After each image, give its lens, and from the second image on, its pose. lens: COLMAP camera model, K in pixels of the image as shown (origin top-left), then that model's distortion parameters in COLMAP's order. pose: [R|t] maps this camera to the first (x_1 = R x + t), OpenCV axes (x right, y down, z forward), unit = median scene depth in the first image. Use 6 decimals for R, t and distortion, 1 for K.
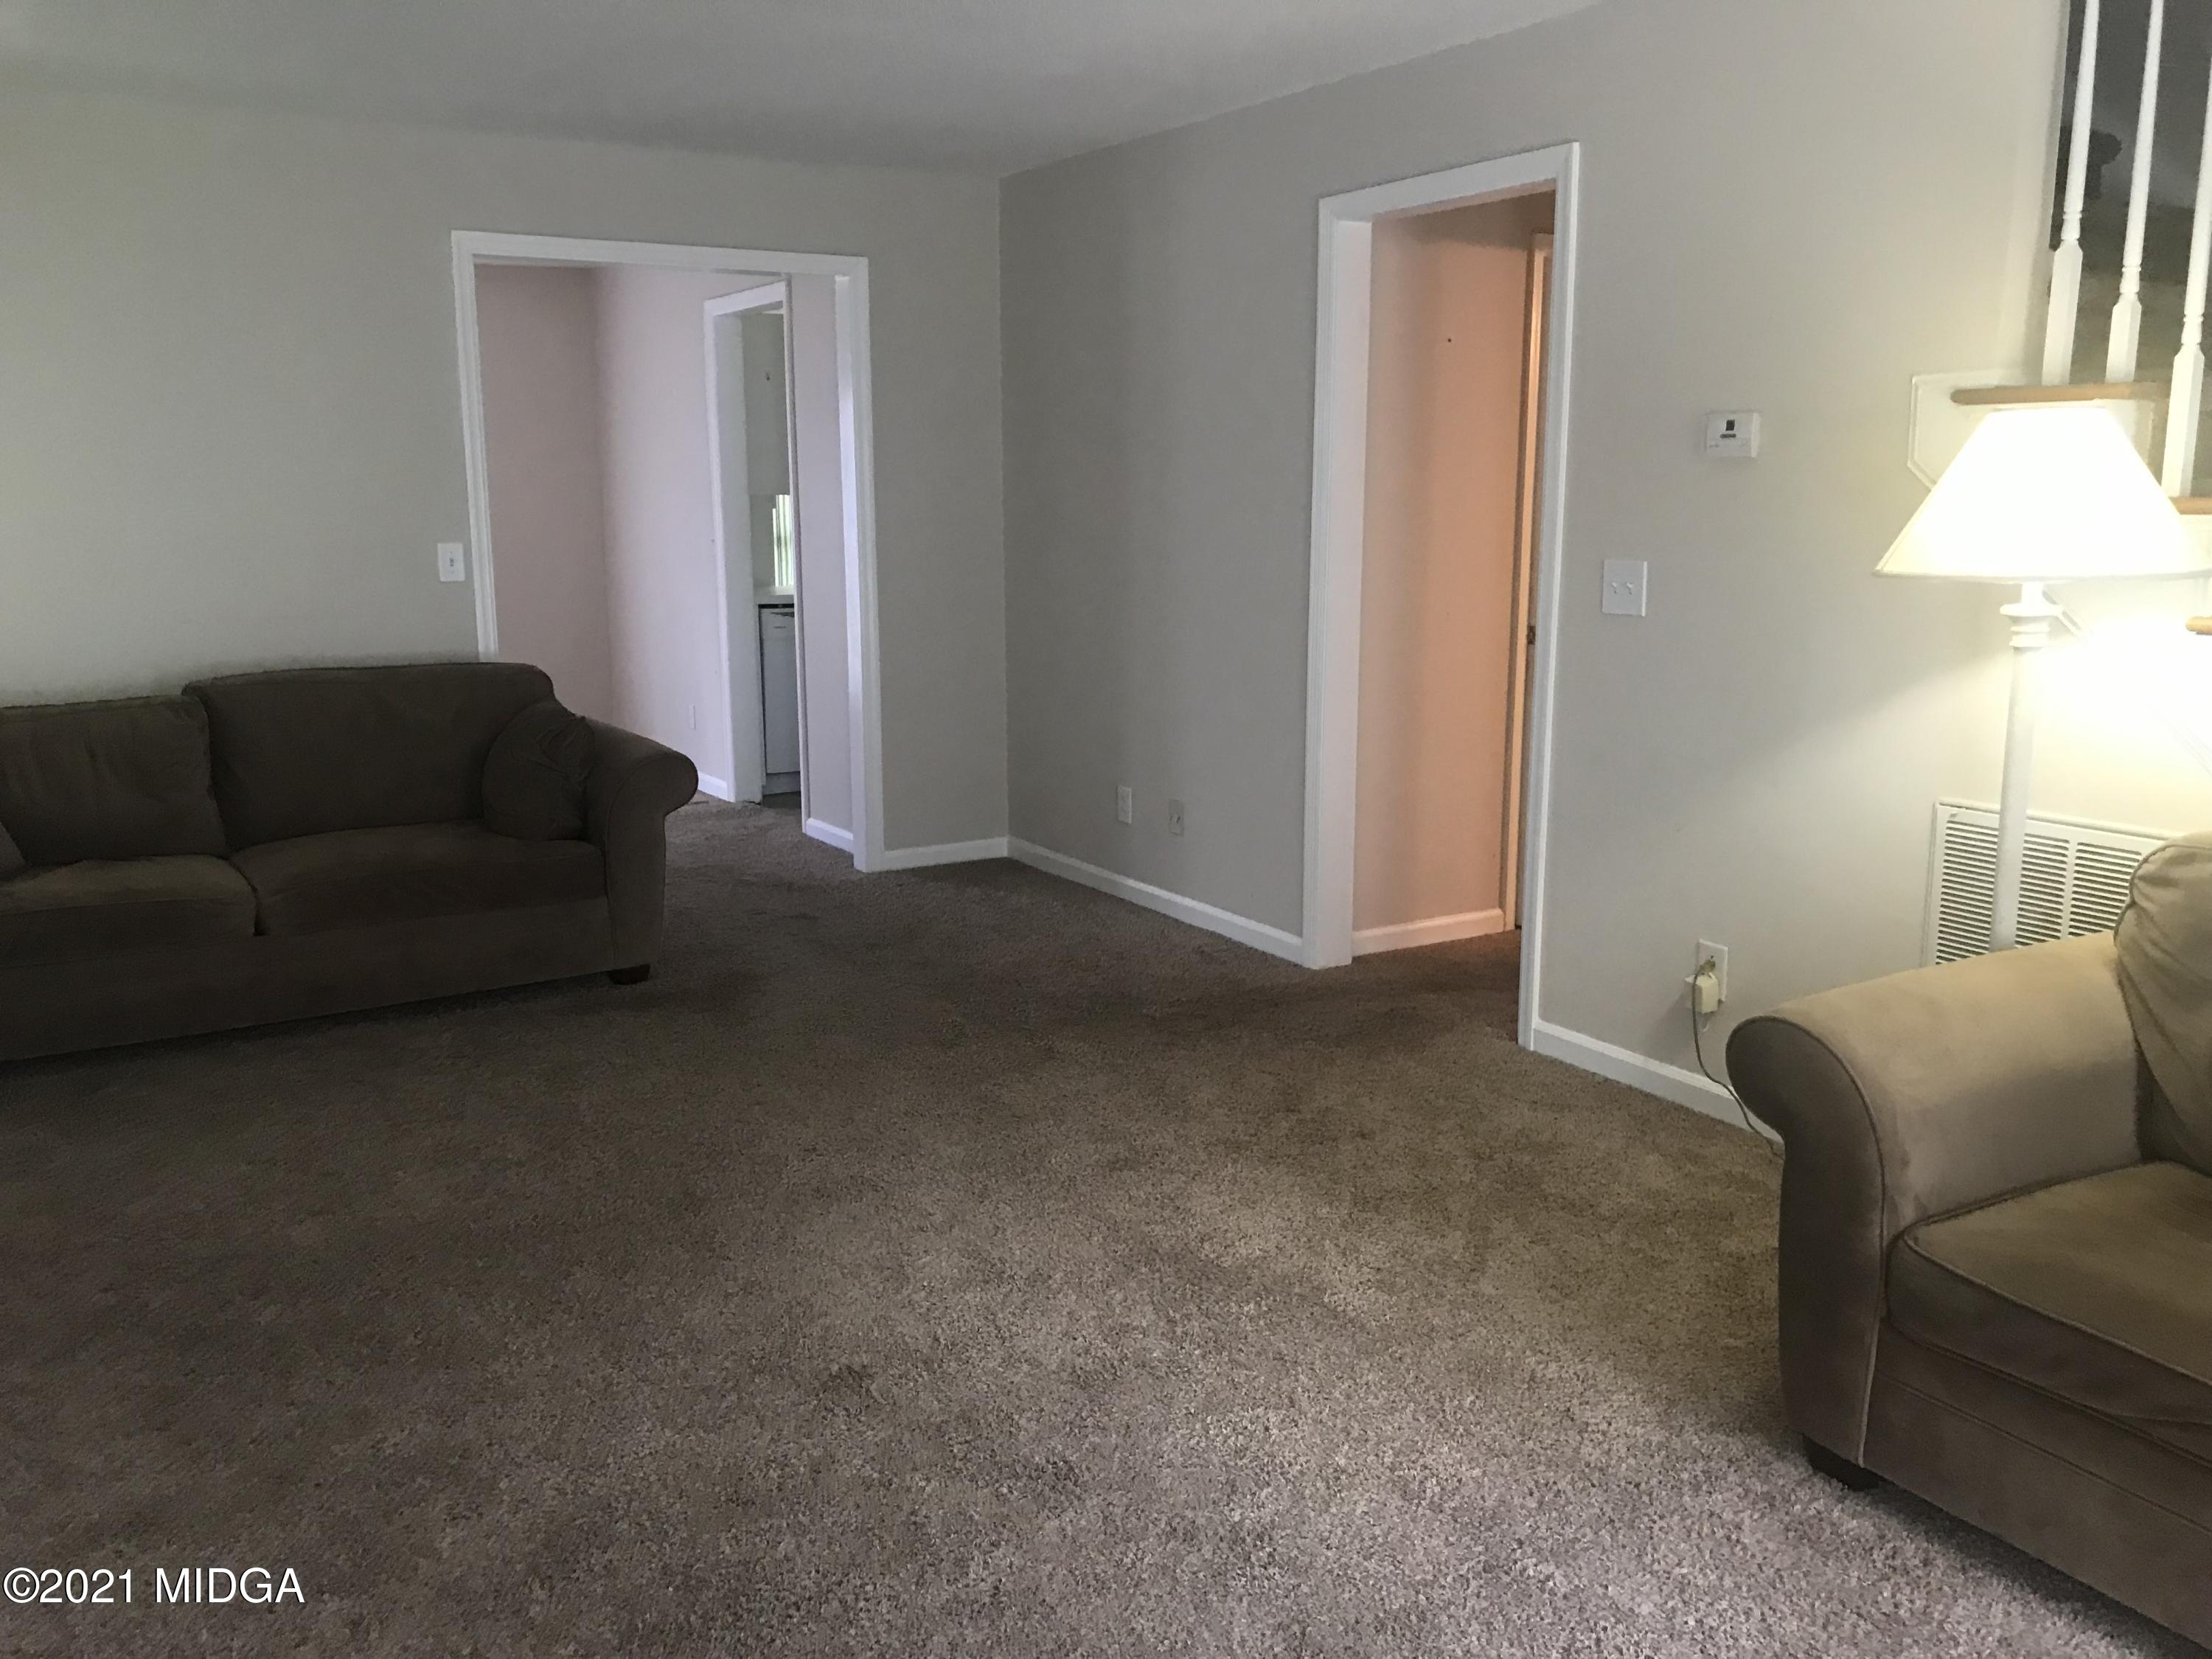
lens RADIAL K [[1834.8, 0, 1106.0], [0, 1834.8, 829.5], [0, 0, 1]] dist [0.049299, -0.005158]
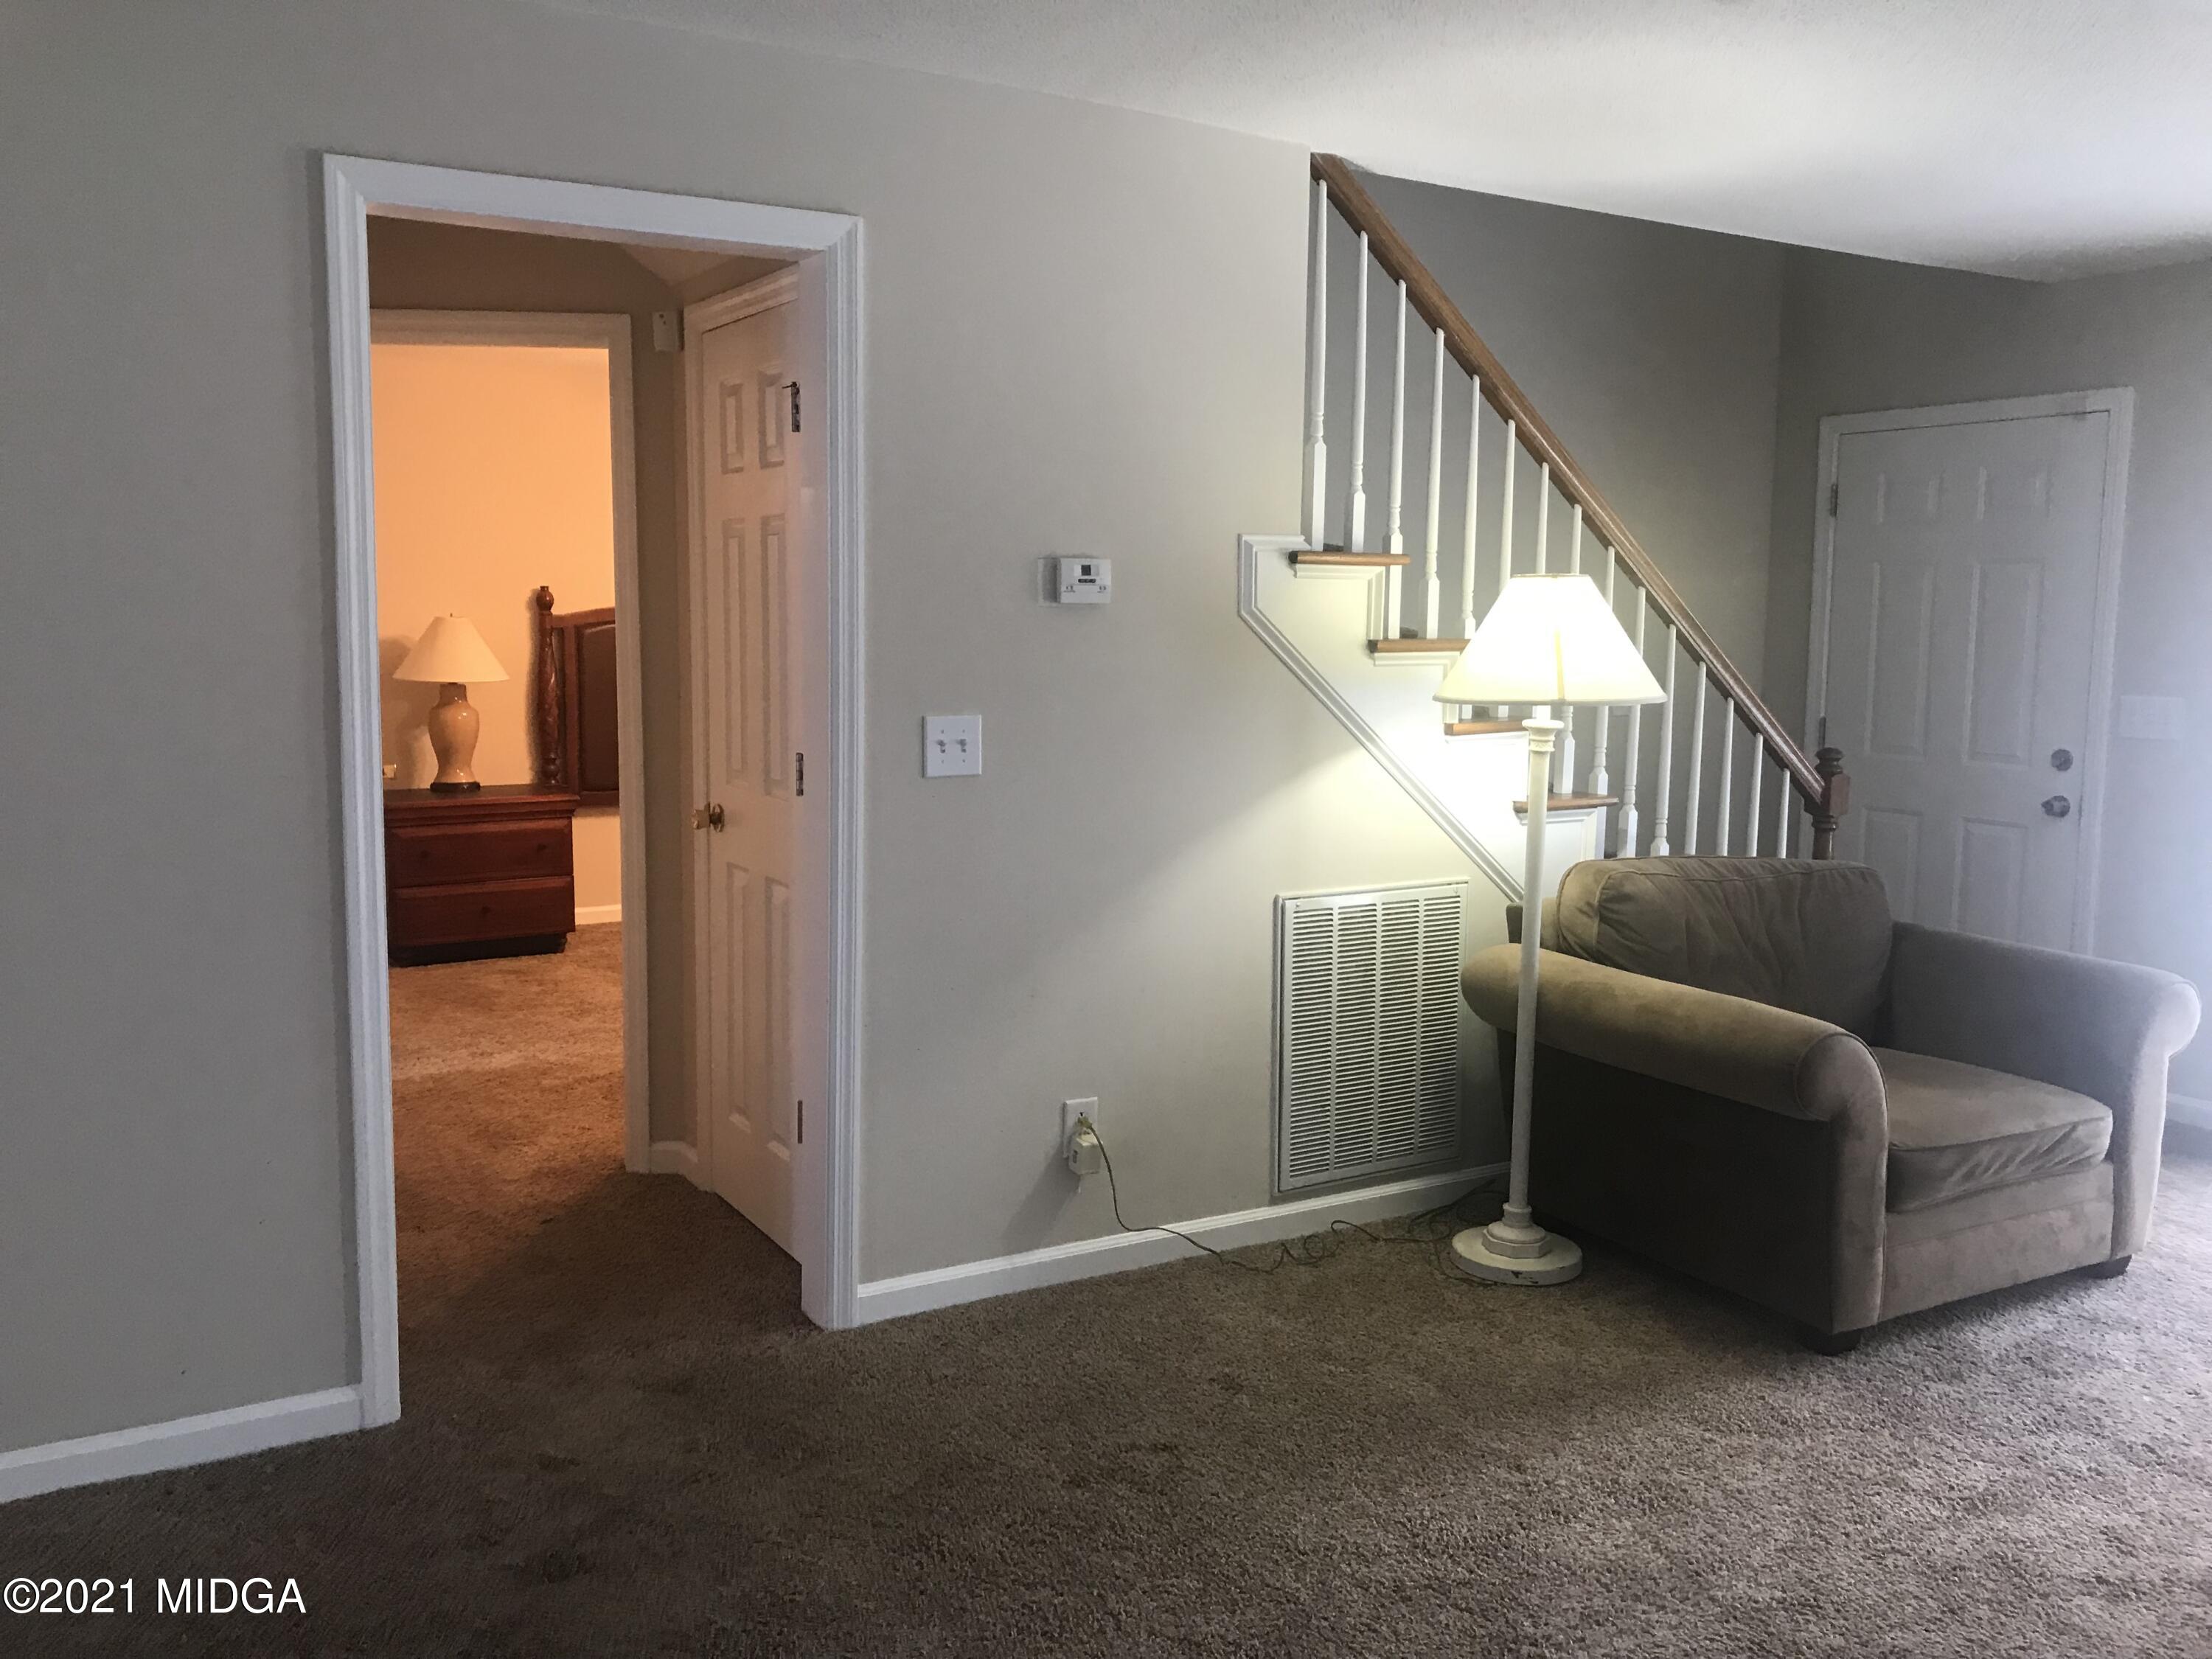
lens RADIAL K [[1834.8, 0, 1106.0], [0, 1834.8, 829.5], [0, 0, 1]] dist [0.049299, -0.005158]
pose [[0.003512, -0.119316, 0.992850, -0.600402], [0.175288, 0.977557, 0.116858, -0.184988], [-0.984511, 0.173625, 0.024348, 0.933294]]
